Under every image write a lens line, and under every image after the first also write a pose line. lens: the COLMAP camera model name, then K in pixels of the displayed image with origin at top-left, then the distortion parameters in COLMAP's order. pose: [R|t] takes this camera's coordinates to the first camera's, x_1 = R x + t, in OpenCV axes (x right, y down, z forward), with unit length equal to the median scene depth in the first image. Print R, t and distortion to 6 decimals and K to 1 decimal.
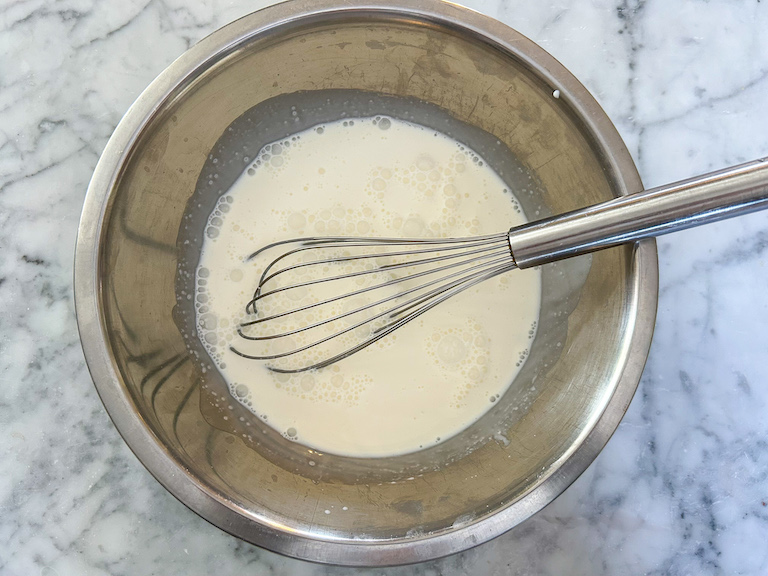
lens RADIAL K [[594.3, 0, 380.1], [0, 594.3, 280.6], [0, 0, 1]] dist [0.028655, -0.050126]
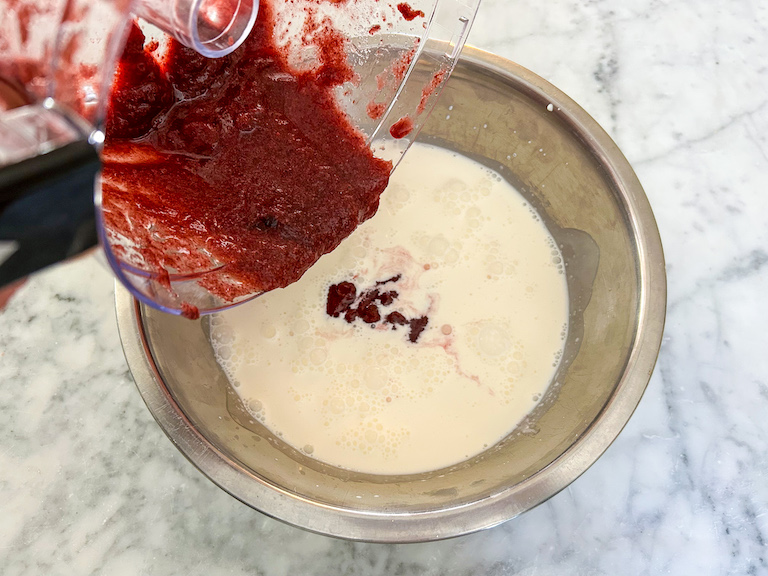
lens RADIAL K [[594.3, 0, 383.9], [0, 594.3, 285.2], [0, 0, 1]] dist [0.028655, -0.050126]
pose [[0.999327, -0.036033, 0.006905, -0.032151], [0.036632, 0.969493, -0.242368, 0.223182], [0.002038, 0.242458, 0.970160, -0.016060]]
